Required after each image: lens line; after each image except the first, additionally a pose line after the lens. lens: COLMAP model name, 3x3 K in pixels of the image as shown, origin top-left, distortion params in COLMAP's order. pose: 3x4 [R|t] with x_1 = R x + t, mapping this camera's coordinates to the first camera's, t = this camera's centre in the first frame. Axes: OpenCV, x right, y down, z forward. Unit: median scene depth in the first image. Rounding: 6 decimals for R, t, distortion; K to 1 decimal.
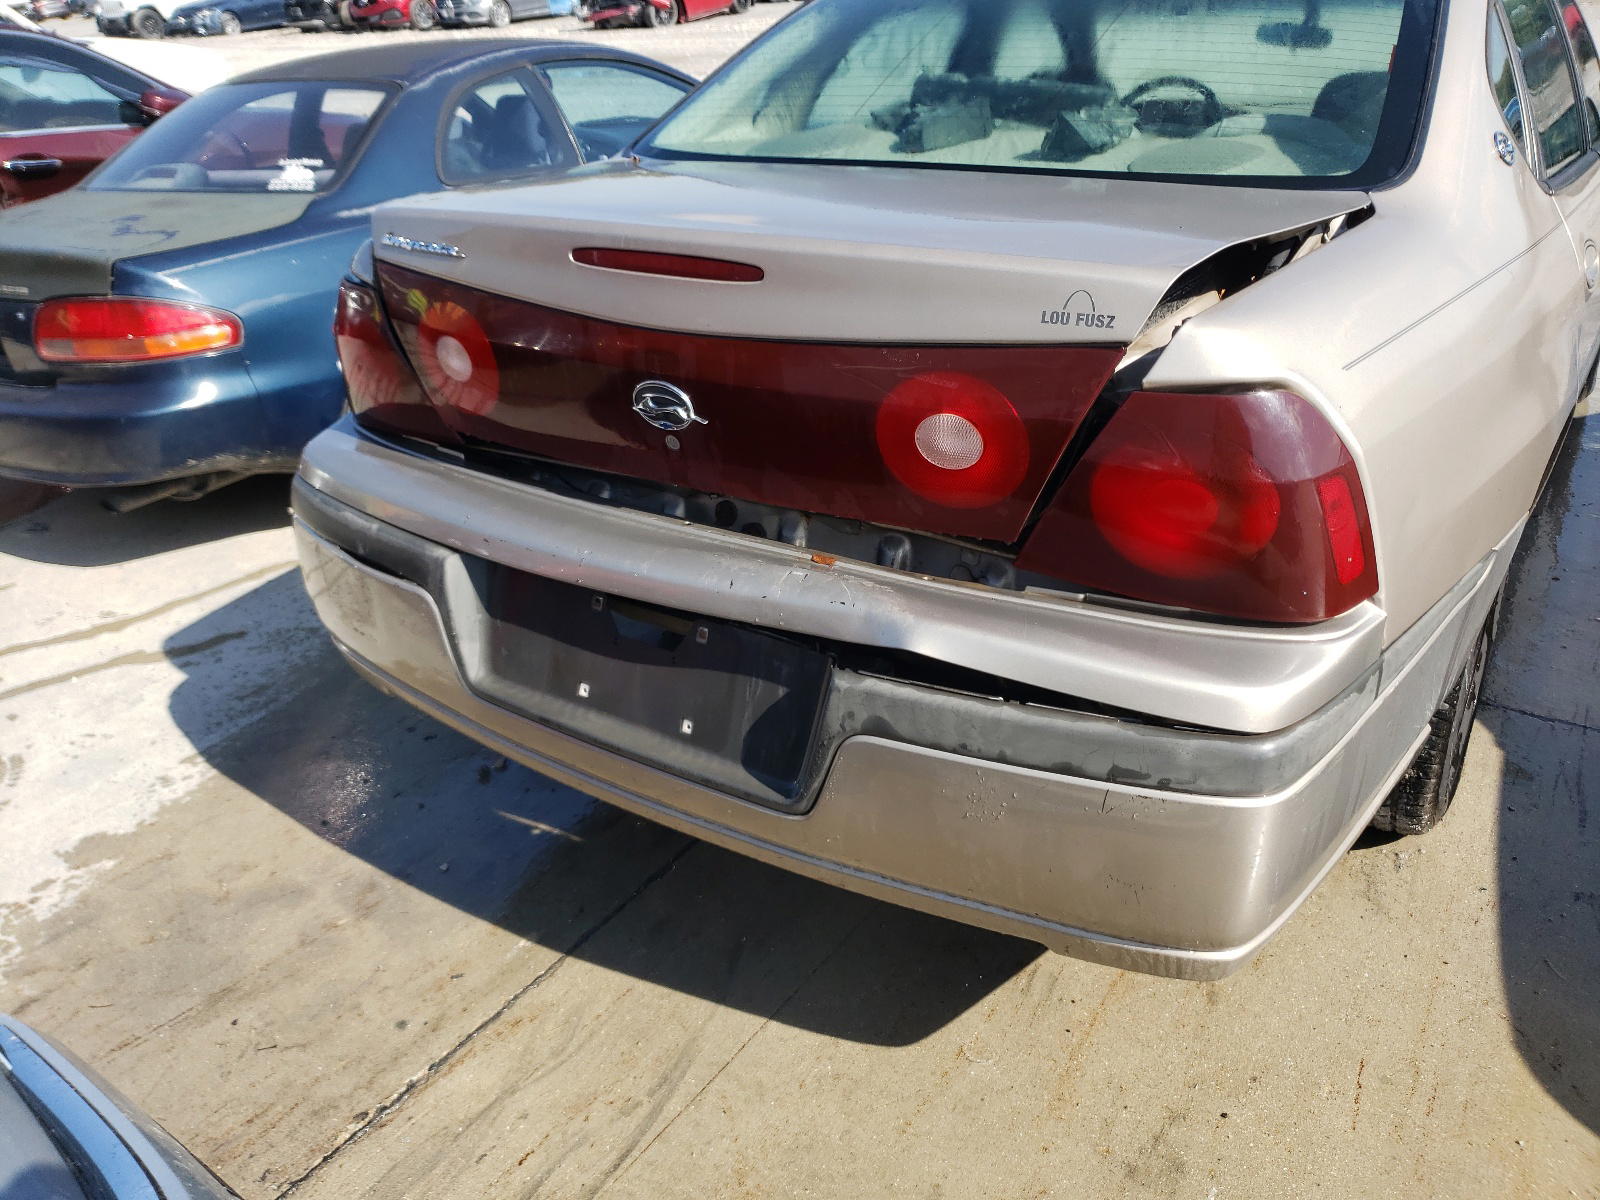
lens RADIAL K [[1211.4, 0, 810.0], [0, 1211.4, 567.5], [0, 0, 1]] dist [0.018283, 0.007232]
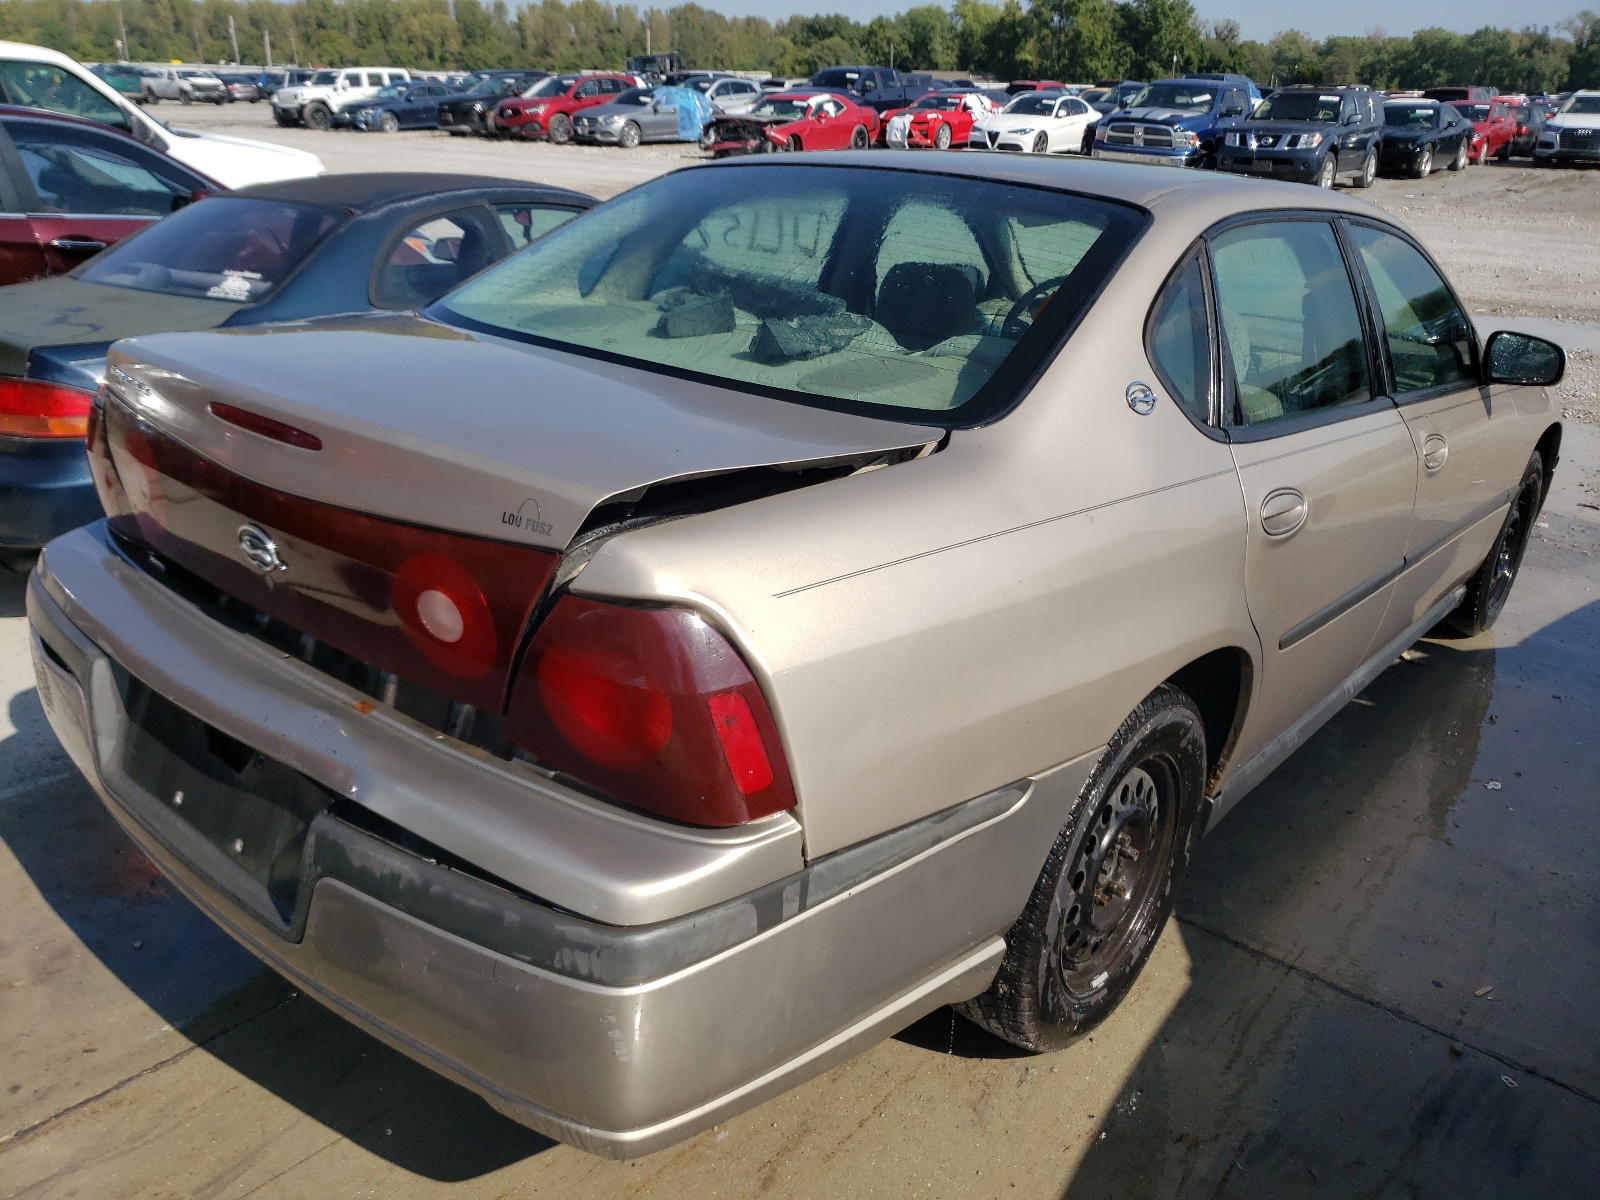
lens RADIAL K [[1211.4, 0, 799.3], [0, 1211.4, 597.6], [0, 0, 1]] dist [0.018283, 0.007232]
pose [[0.989049, 0.121459, -0.083841, 0.232270], [-0.127374, 0.989437, -0.069211, -0.038223], [0.074549, 0.079132, 0.994073, -0.029674]]
